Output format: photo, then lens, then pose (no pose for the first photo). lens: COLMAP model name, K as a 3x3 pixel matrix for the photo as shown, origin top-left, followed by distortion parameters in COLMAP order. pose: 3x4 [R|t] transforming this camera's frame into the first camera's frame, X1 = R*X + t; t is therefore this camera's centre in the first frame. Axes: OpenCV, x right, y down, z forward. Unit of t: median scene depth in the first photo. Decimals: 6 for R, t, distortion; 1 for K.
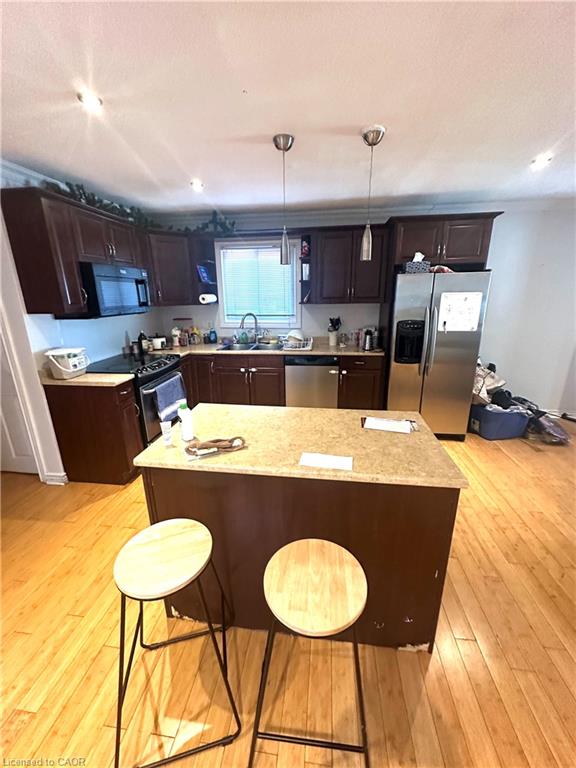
lens RADIAL K [[305.6, 0, 288.0], [0, 305.6, 384.0], [0, 0, 1]] dist [-0.001431, 0.000443]
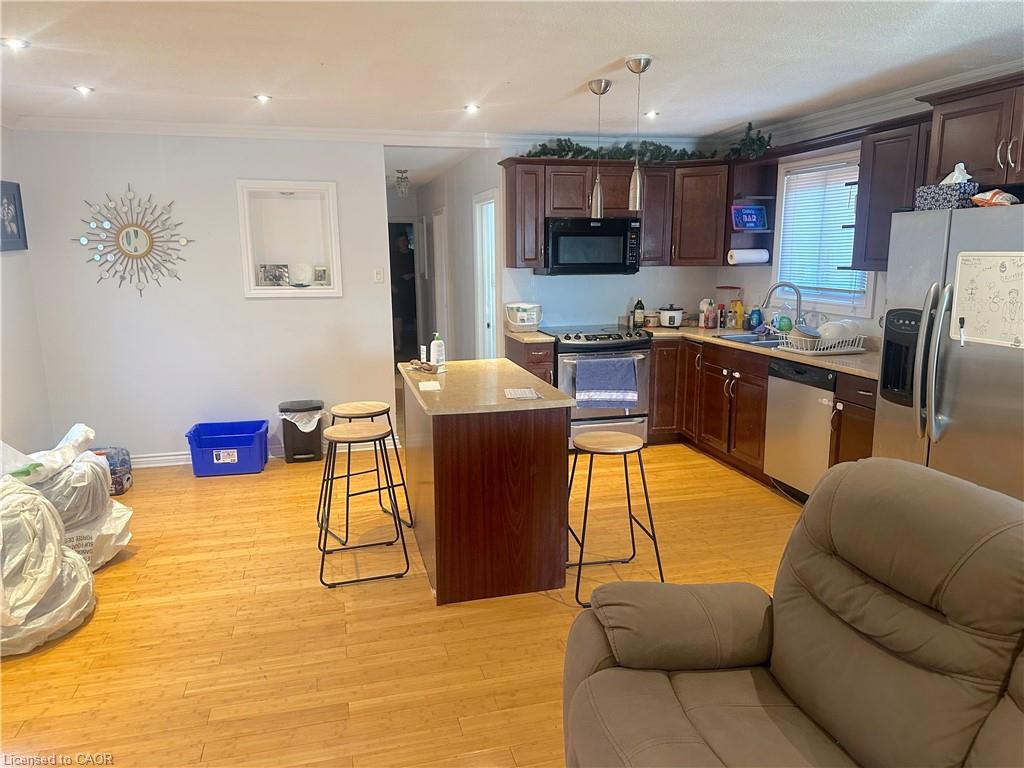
lens RADIAL K [[722.0, 0, 516.0], [0, 722.0, 386.0], [0, 0, 1]] dist [0.132589, -0.192474]
pose [[0.379927, 0.180578, -0.907219, 1.226832], [-0.264490, 0.961021, 0.080523, -0.031269], [0.886397, 0.209357, 0.412879, 0.041998]]
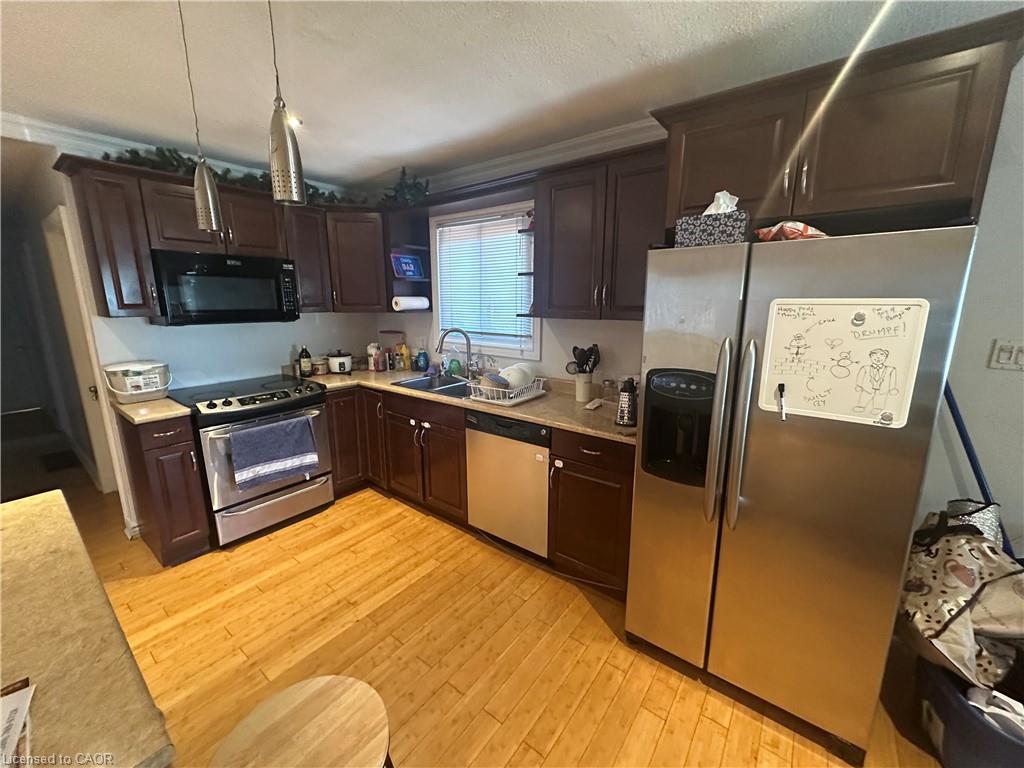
lens RADIAL K [[407.5, 0, 511.4], [0, 407.5, 385.9], [0, 0, 1]] dist [-0.001431, 0.000443]
pose [[0.863961, 0.119803, -0.489100, 0.476106], [-0.156801, 0.987002, -0.035215, -0.141482], [0.478523, 0.107116, 0.871517, 0.476143]]
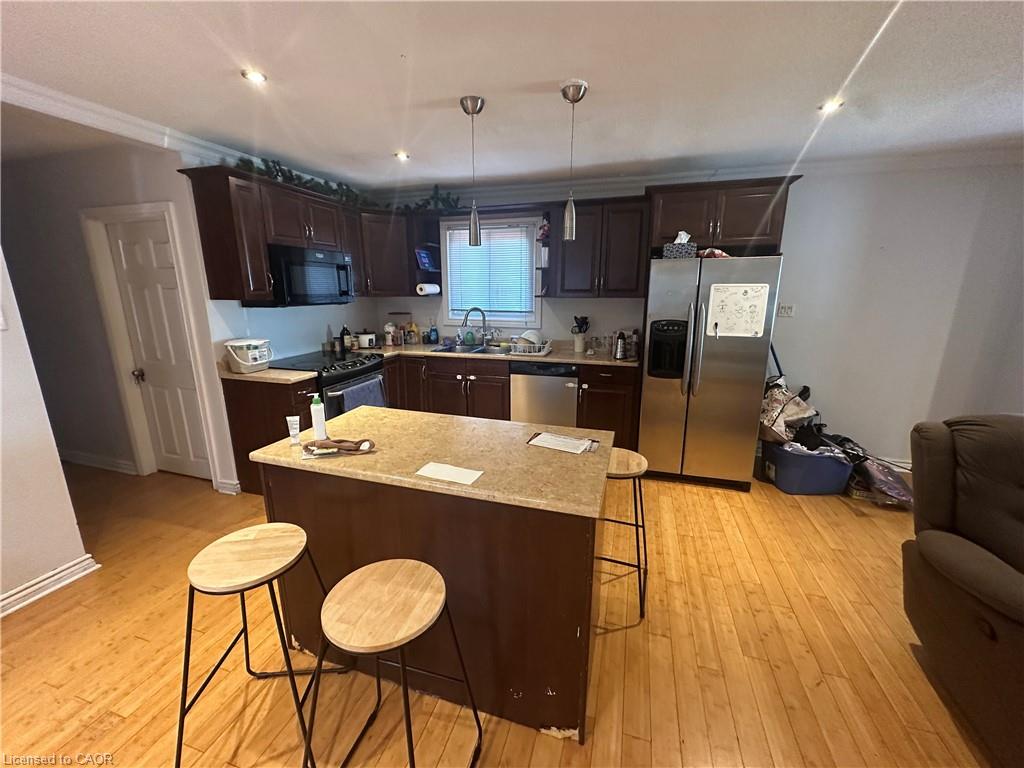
lens RADIAL K [[407.5, 0, 511.4], [0, 407.5, 385.9], [0, 0, 1]] dist [-0.001431, 0.000443]
pose [[0.985354, 0.053160, -0.162021, 0.193895], [-0.061653, 0.996950, -0.047851, 0.024224], [0.158983, 0.057140, 0.985626, -0.036821]]
